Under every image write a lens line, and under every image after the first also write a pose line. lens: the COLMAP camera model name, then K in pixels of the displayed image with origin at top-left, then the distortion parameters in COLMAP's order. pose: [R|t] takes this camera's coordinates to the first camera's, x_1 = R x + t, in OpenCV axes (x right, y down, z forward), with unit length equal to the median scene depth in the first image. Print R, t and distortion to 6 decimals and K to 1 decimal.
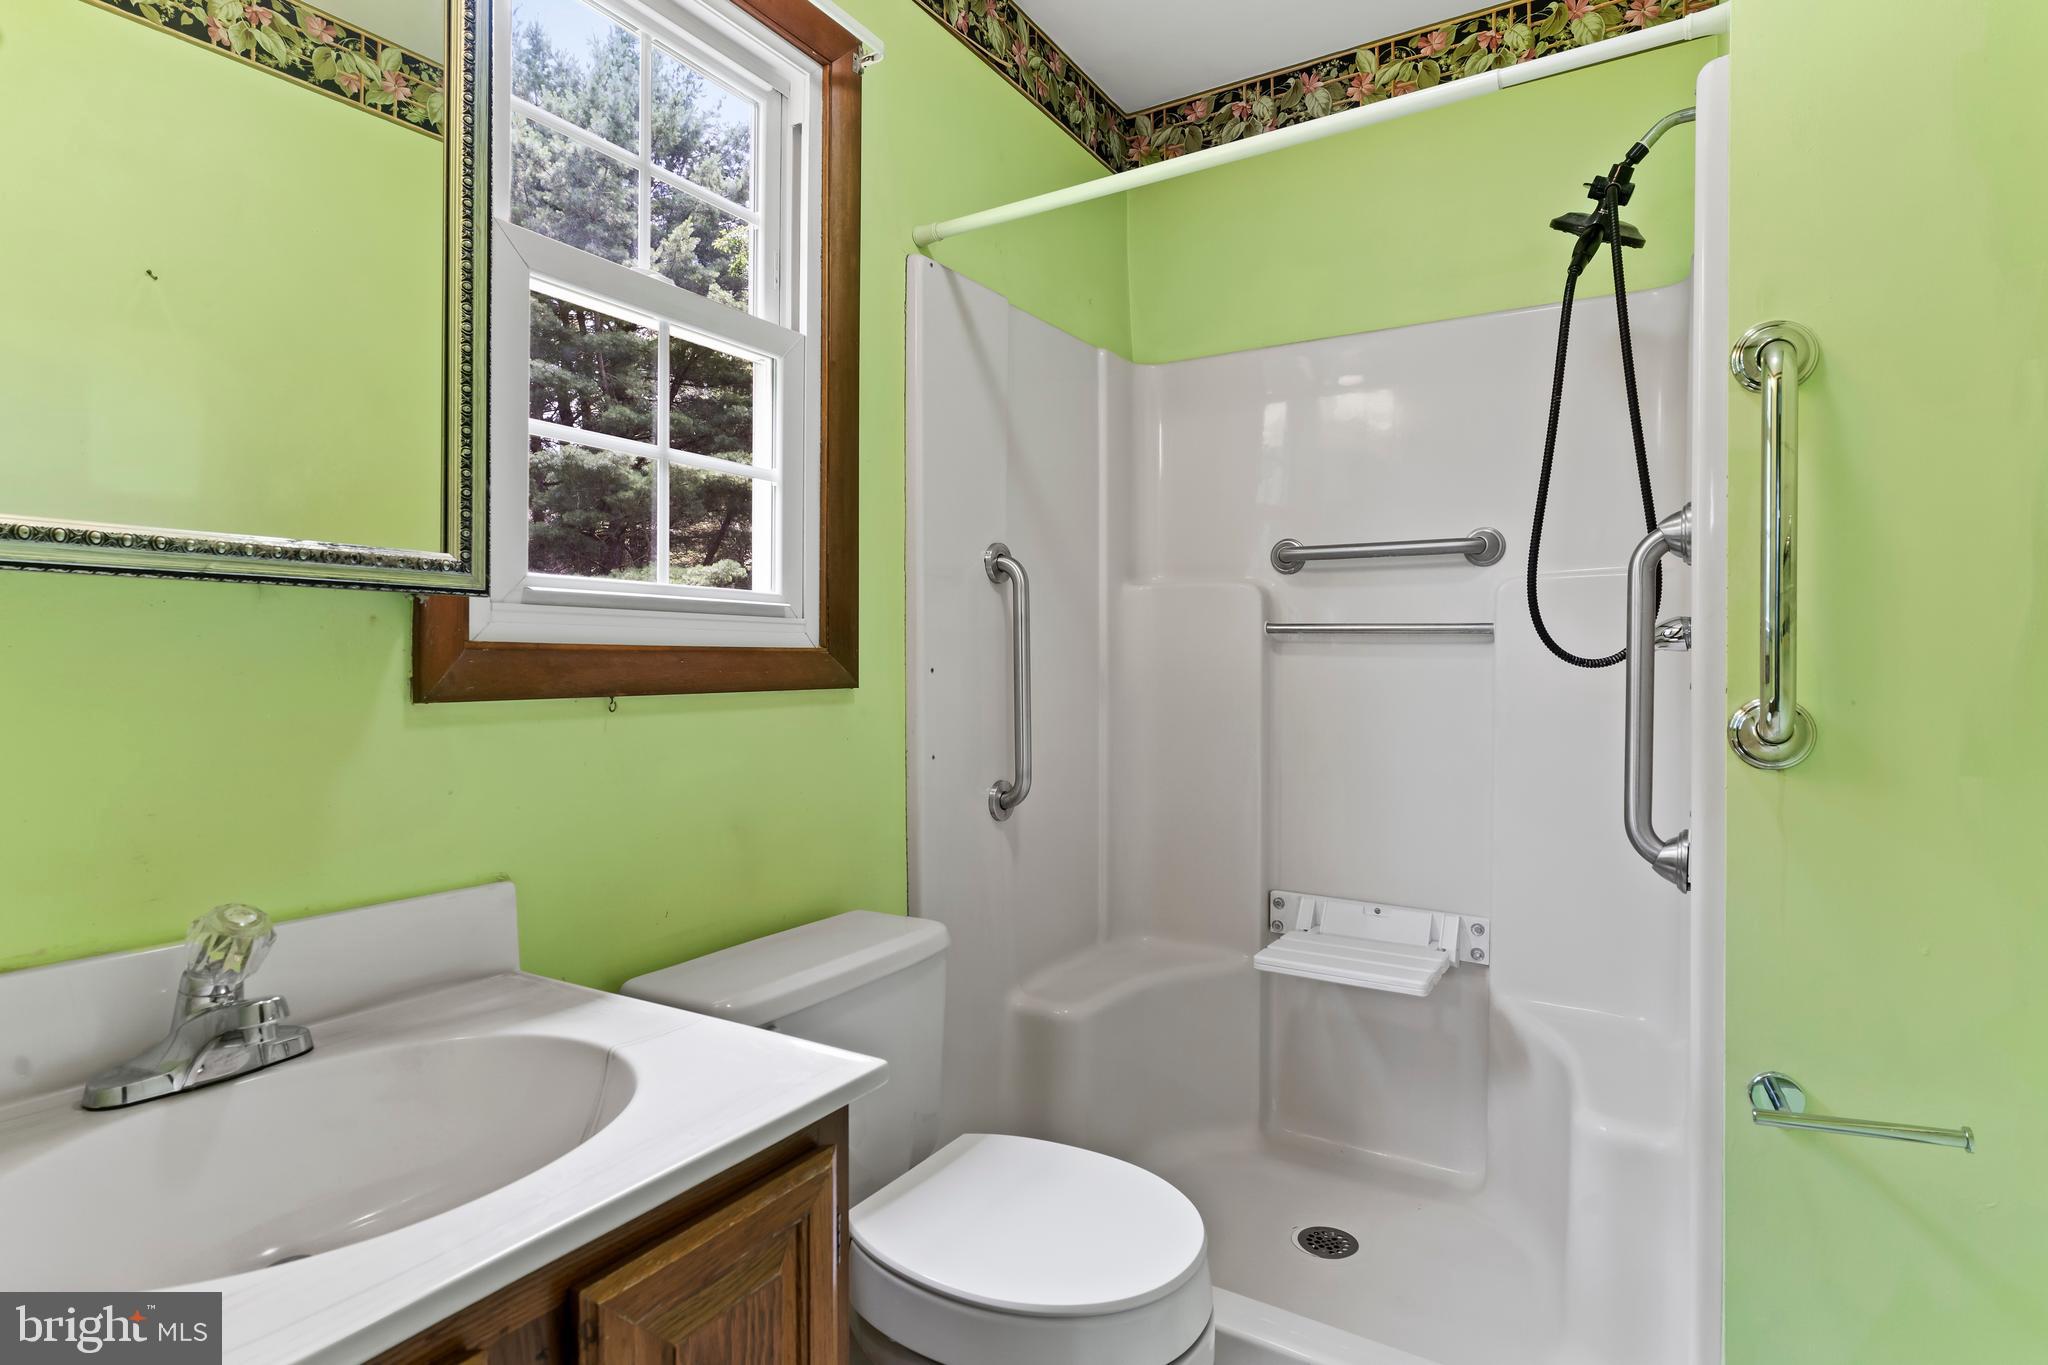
lens RADIAL K [[1063.7, 0, 1023.5], [0, 1063.7, 668.7], [0, 0, 1]] dist [-0.008978, 0.003338]
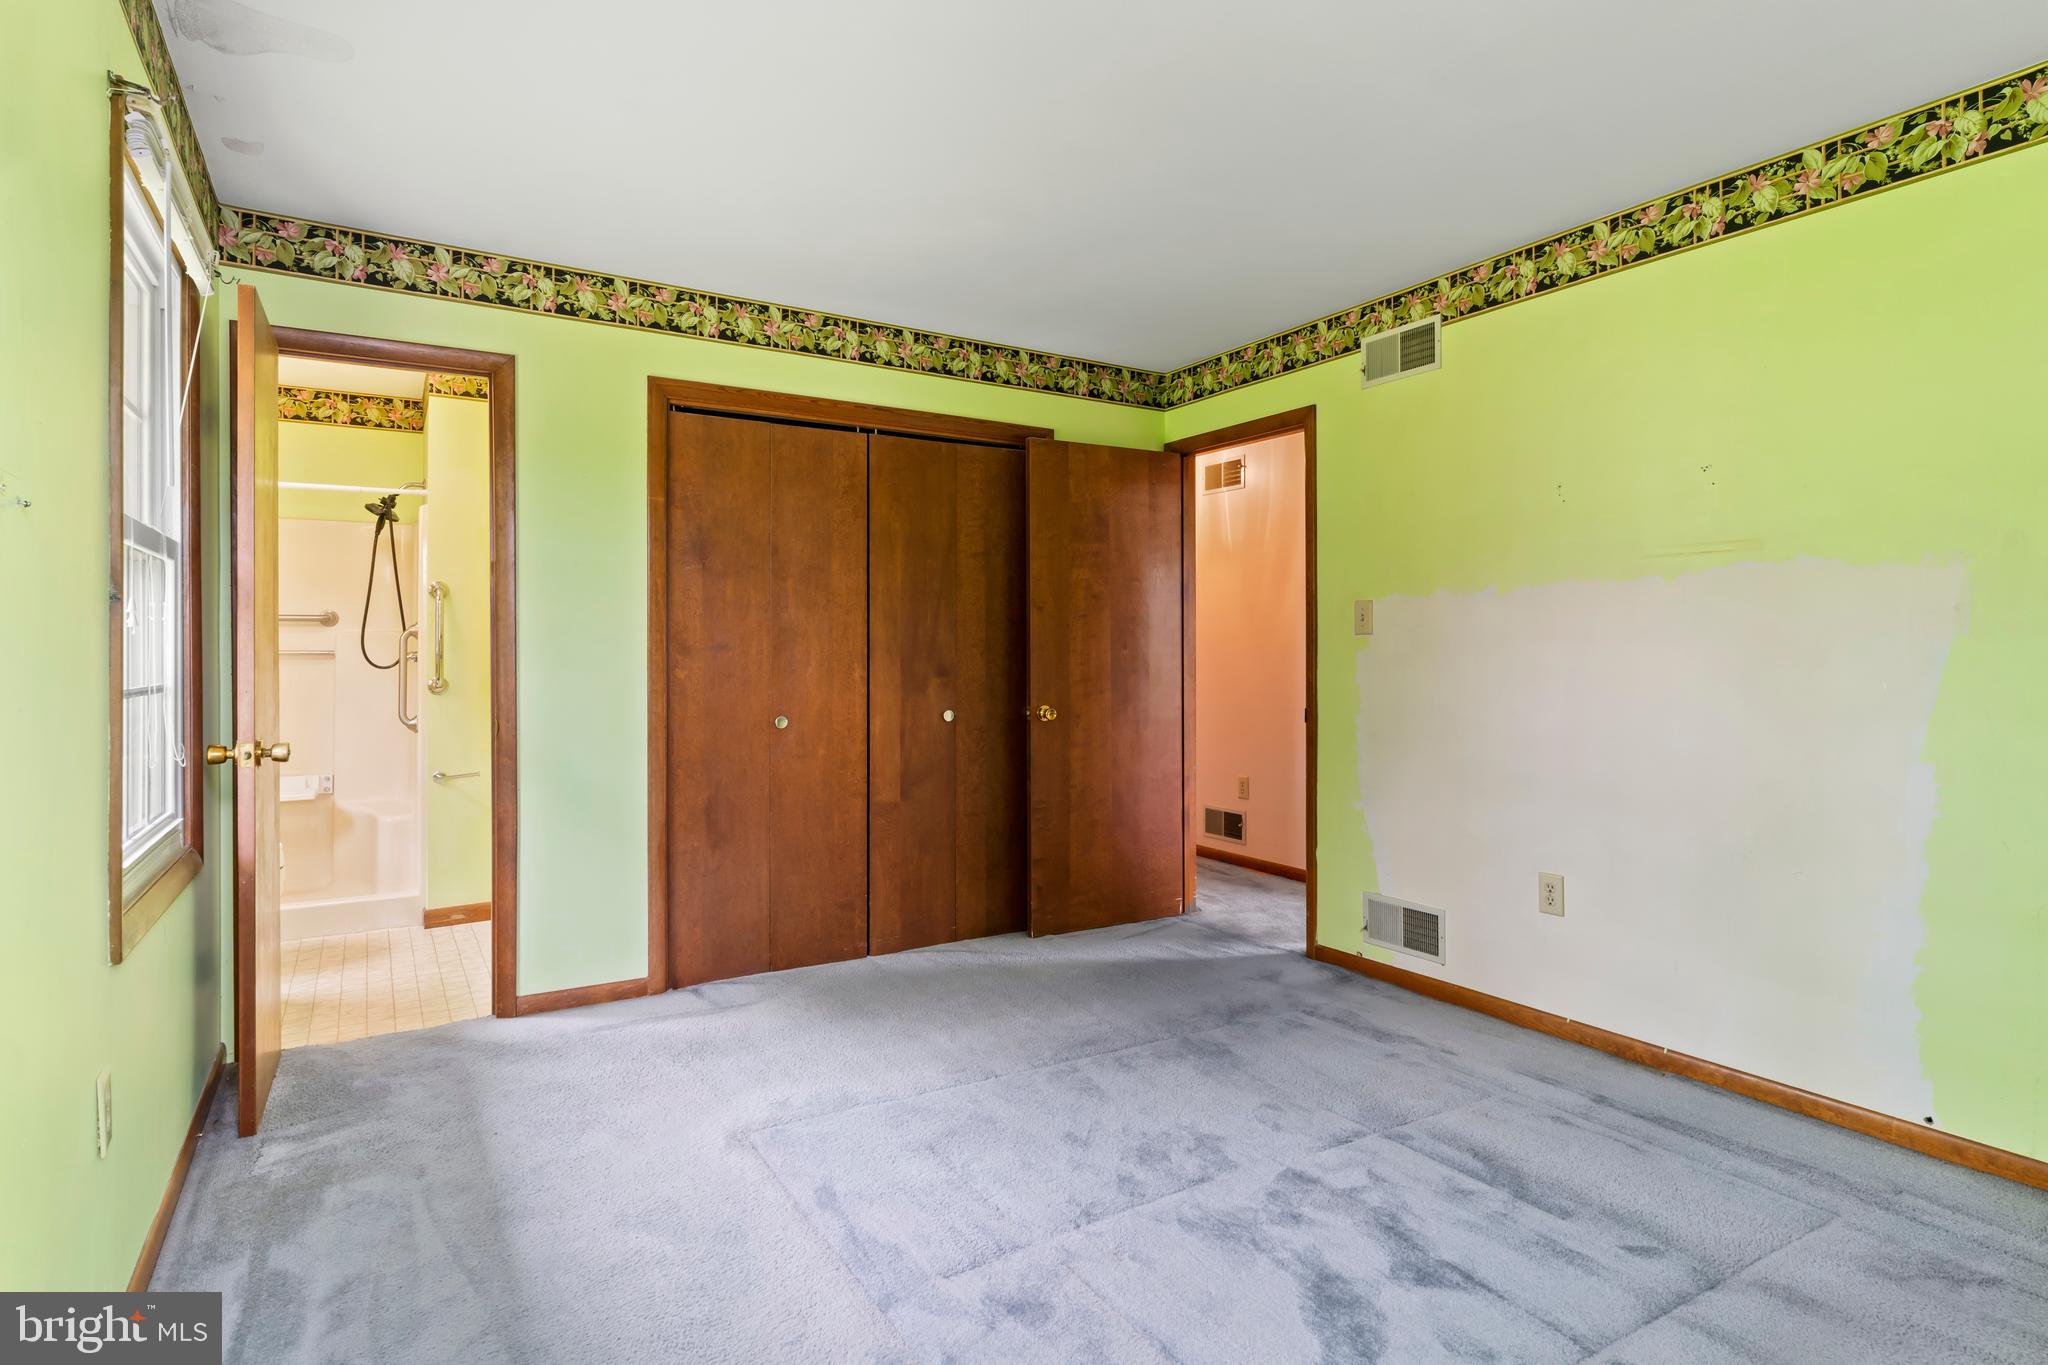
lens RADIAL K [[1063.7, 0, 1022.8], [0, 1063.7, 676.1], [0, 0, 1]] dist [-0.008978, 0.003338]
pose [[0.455768, 0.000082, 0.890098, -1.233286], [0.004771, 0.999985, -0.002535, 0.033271], [-0.890086, 0.005402, 0.455761, -1.856194]]
